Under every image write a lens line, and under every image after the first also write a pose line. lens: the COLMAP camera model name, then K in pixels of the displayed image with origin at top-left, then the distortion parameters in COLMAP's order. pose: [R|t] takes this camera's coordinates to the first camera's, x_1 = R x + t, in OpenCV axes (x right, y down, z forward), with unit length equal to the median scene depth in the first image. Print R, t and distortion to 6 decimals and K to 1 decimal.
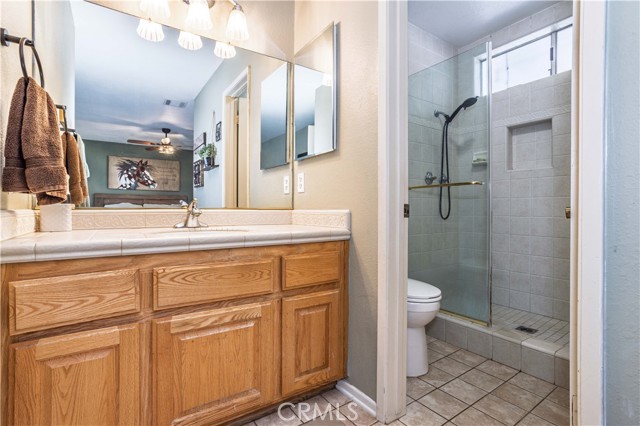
lens RADIAL K [[305.6, 0, 319.7], [0, 305.6, 209.9], [0, 0, 1]] dist [-0.058130, 0.034832]
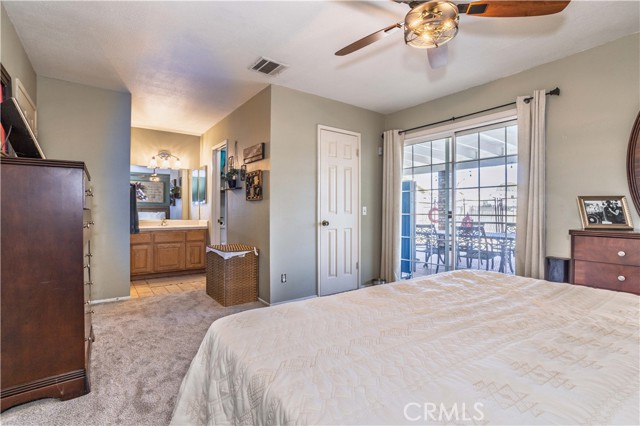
lens RADIAL K [[305.6, 0, 319.7], [0, 305.6, 209.9], [0, 0, 1]] dist [-0.058130, 0.034832]
pose [[0.999247, 0.003622, 0.038627, 1.418497], [-0.003262, 0.999951, -0.009388, -0.106031], [-0.038659, 0.009254, 0.999210, -2.920001]]
